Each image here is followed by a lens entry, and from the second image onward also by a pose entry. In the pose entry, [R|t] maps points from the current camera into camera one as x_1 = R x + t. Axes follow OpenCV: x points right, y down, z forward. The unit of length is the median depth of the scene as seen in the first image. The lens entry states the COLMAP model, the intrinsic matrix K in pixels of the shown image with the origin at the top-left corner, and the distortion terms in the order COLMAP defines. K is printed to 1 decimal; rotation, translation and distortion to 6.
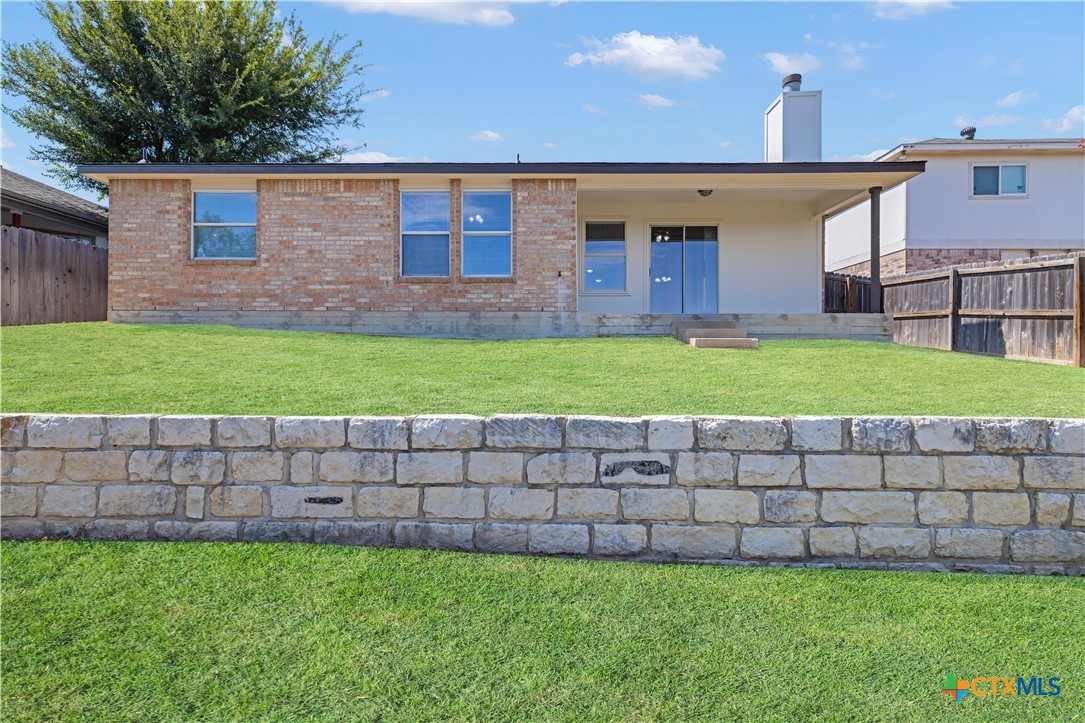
lens RADIAL K [[475.7, 0, 542.0], [0, 475.7, 349.5], [0, 0, 1]] dist [0.002498, 0.000619]
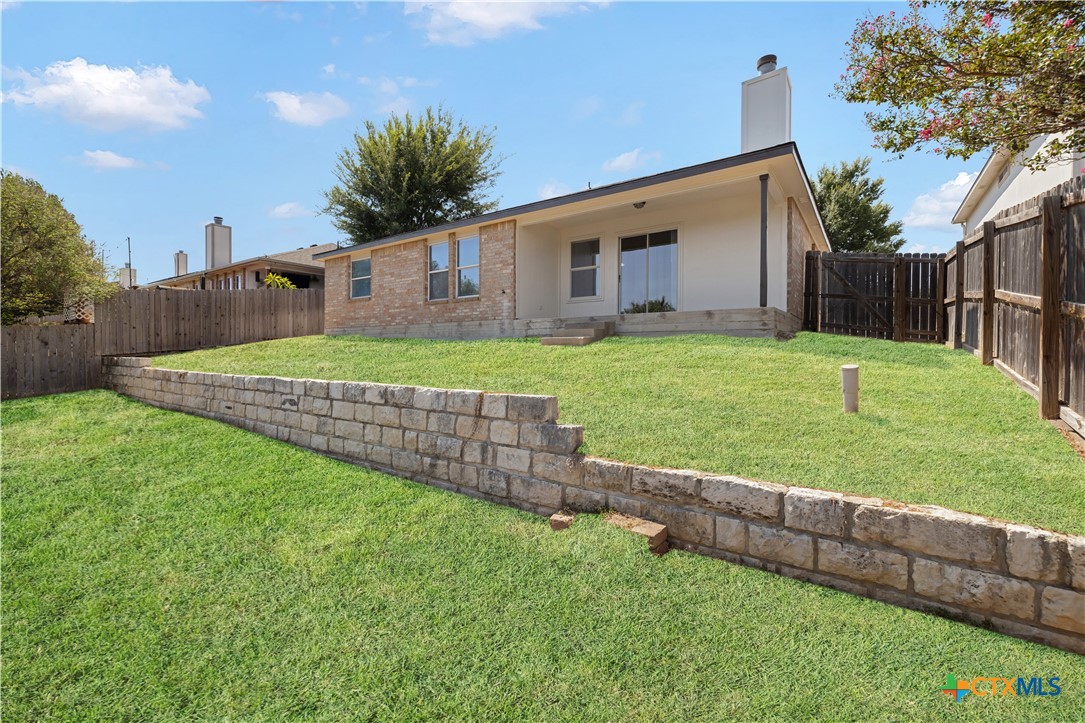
lens RADIAL K [[455.1, 0, 536.5], [0, 455.1, 355.2], [0, 0, 1]] dist [0.000025, 0.000062]
pose [[0.820803, 0.001845, -0.571209, 0.847144], [0.007320, 0.999879, 0.013747, 0.005896], [0.571165, -0.015465, 0.820689, -0.019187]]
